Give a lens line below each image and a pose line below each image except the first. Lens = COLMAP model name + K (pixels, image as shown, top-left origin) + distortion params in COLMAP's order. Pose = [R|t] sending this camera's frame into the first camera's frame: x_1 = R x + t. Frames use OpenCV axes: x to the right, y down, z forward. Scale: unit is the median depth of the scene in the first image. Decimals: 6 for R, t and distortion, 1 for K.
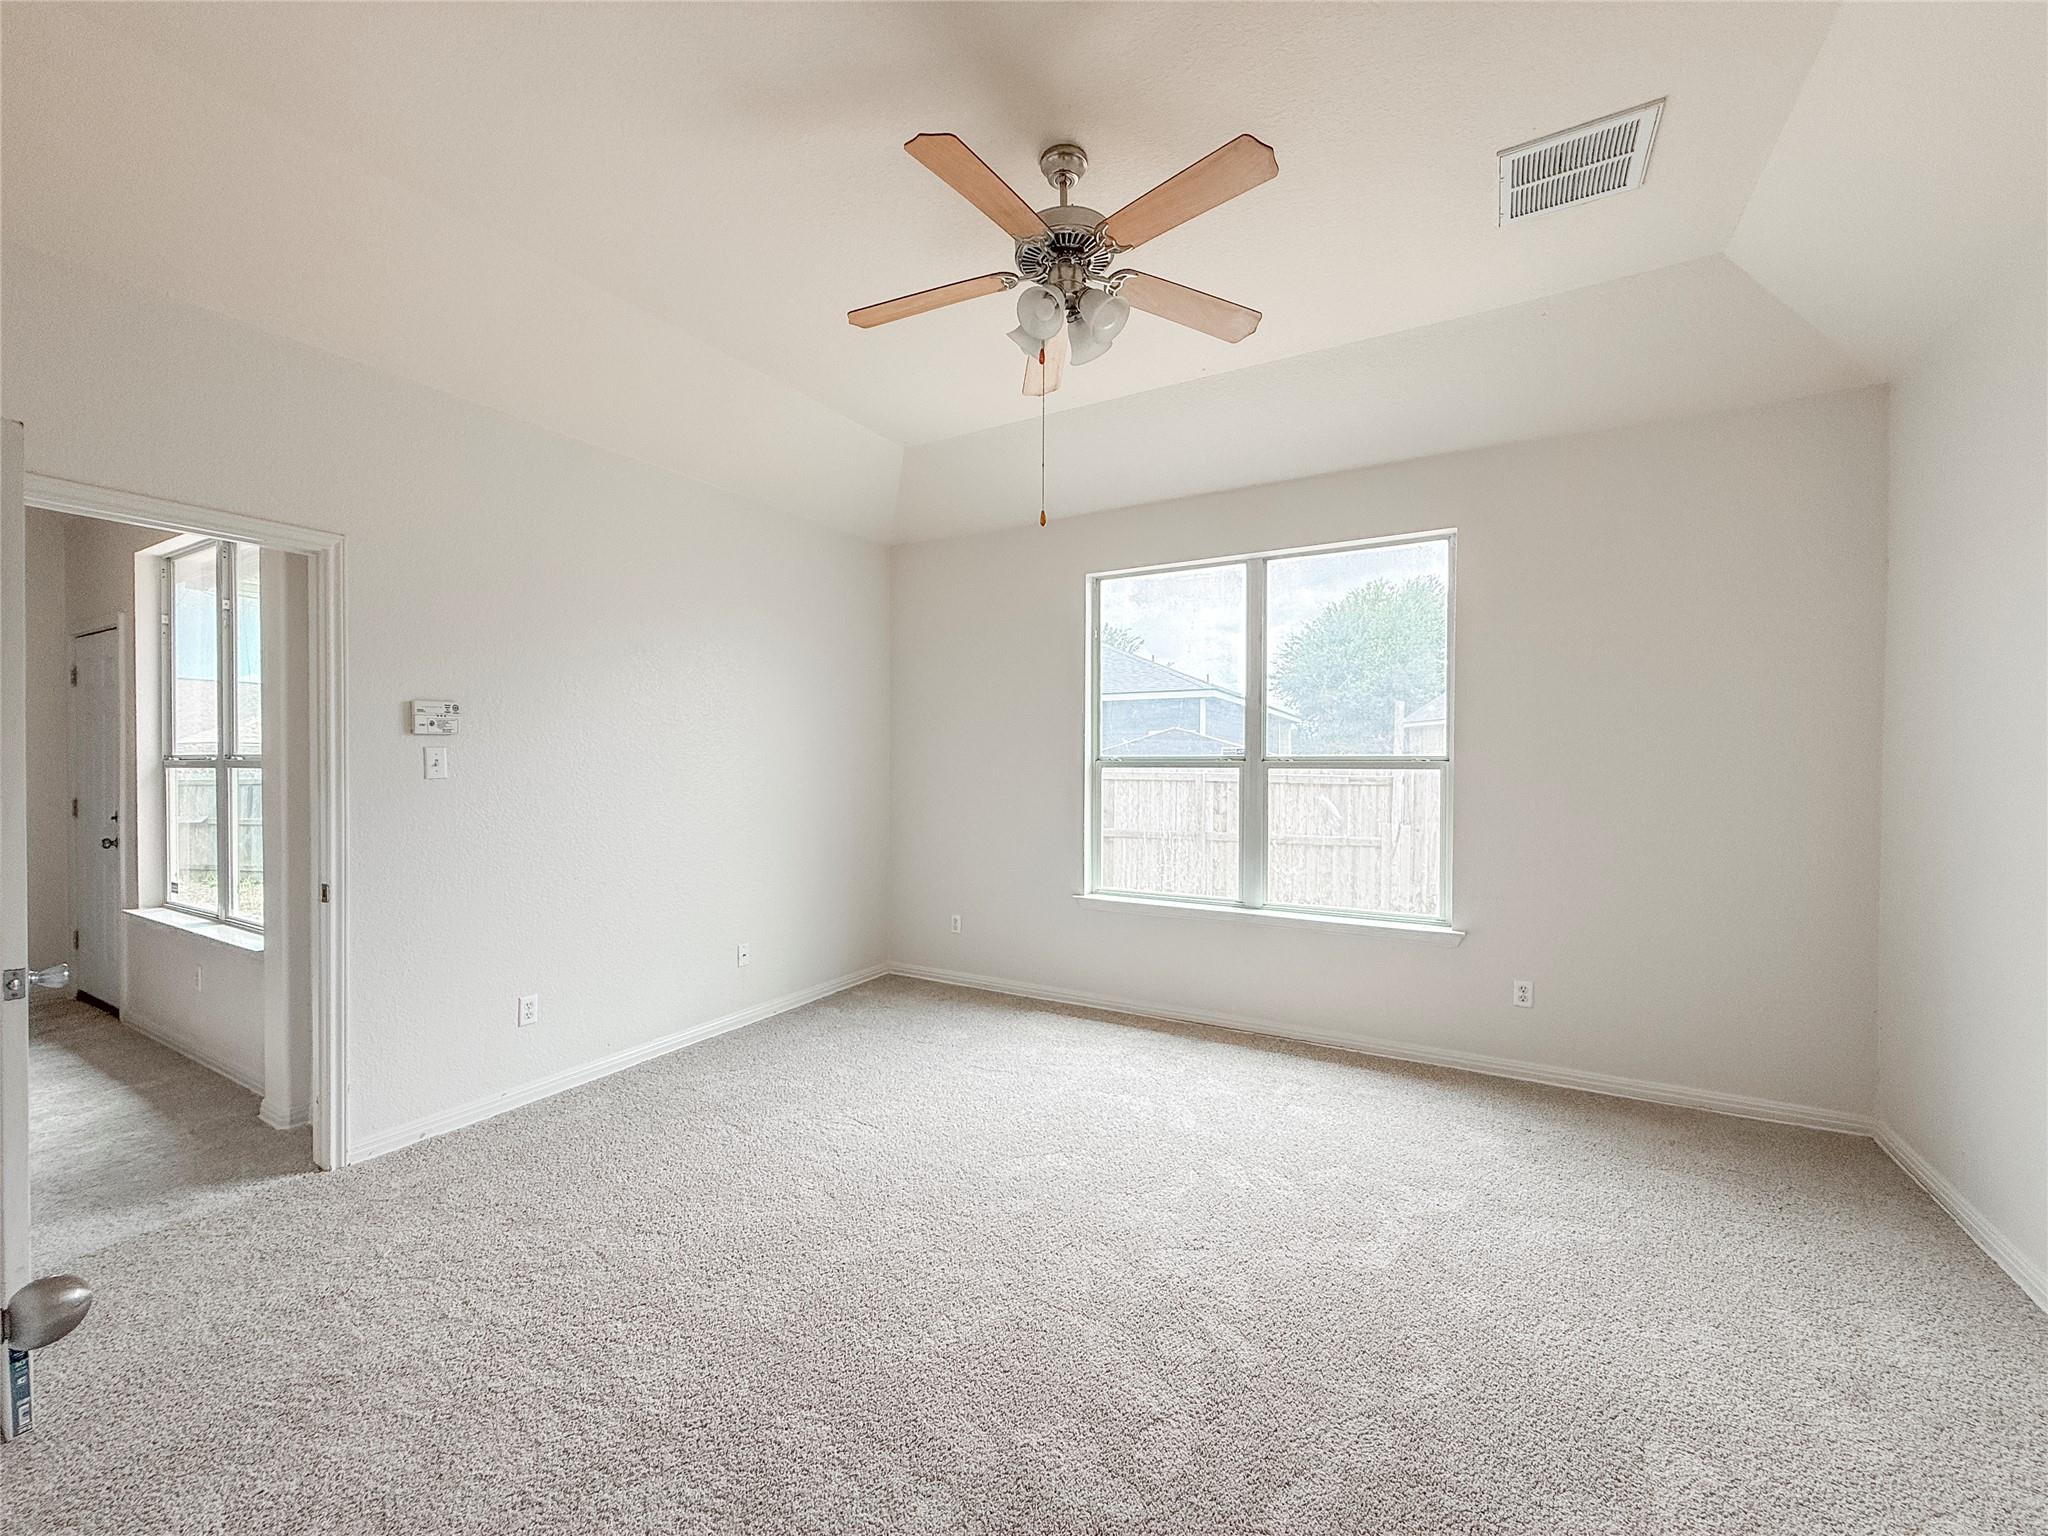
lens RADIAL K [[823.8, 0, 1022.2], [0, 823.8, 825.0], [0, 0, 1]] dist [0.000653, 0.000083]
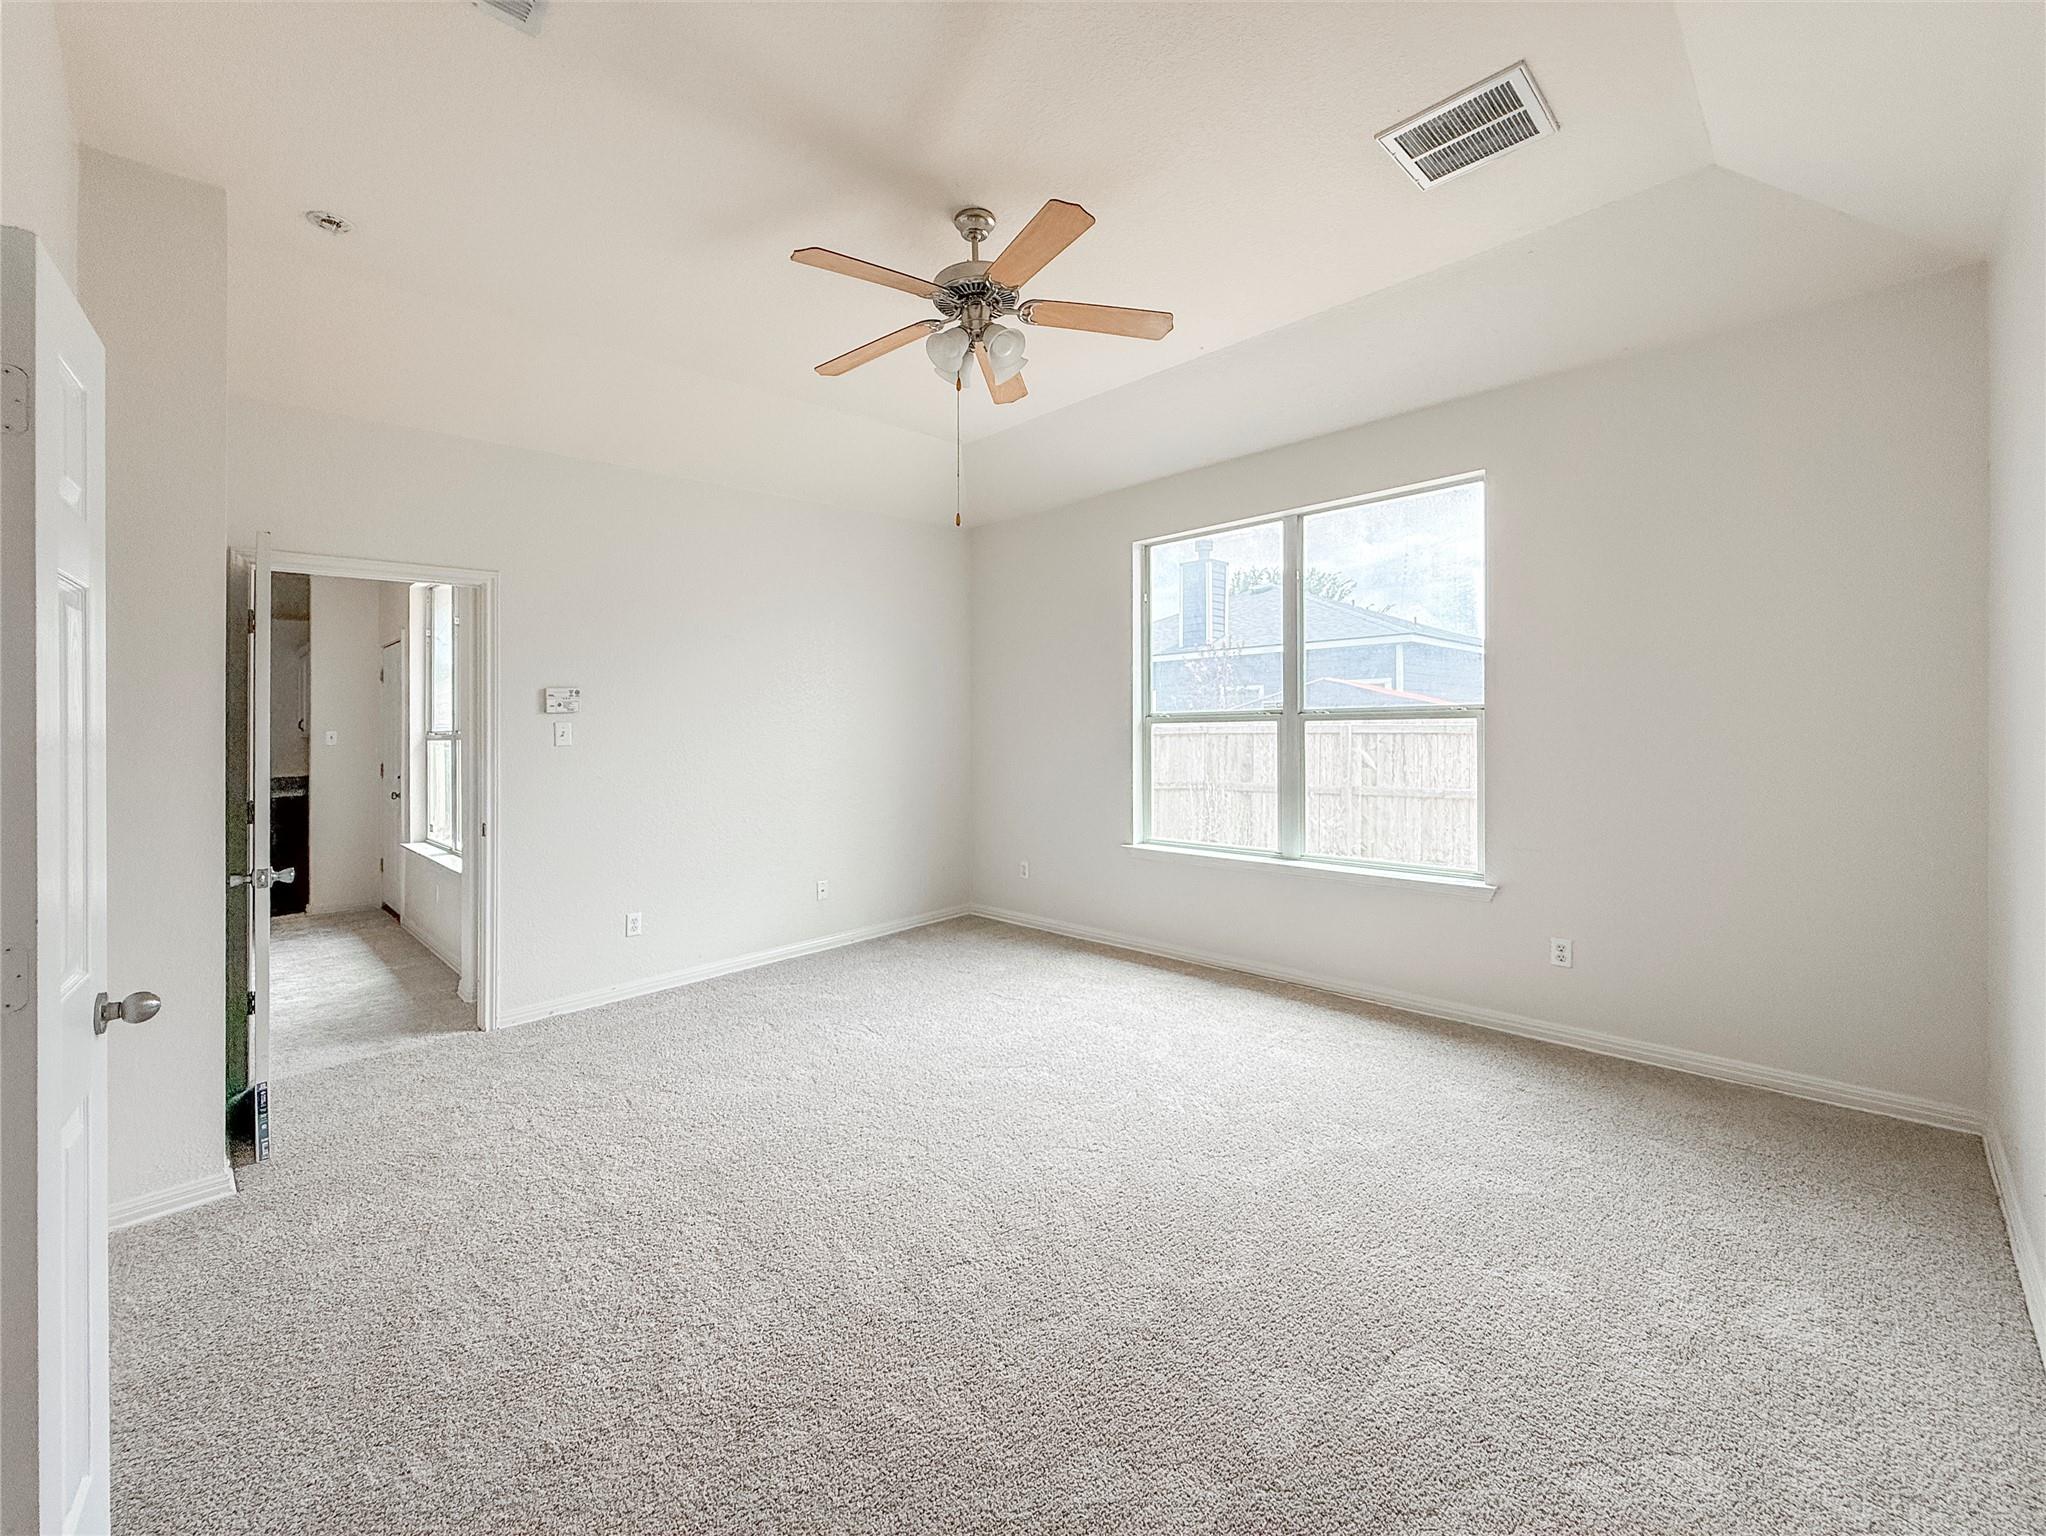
lens RADIAL K [[823.9, 0, 1018.4], [0, 823.9, 768.8], [0, 0, 1]] dist [0.000306, 0.000108]
pose [[0.967856, -0.009700, -0.251320, 0.267522], [0.005763, 0.999849, -0.016396, 0.005723], [0.251441, 0.014421, 0.967765, -0.083293]]
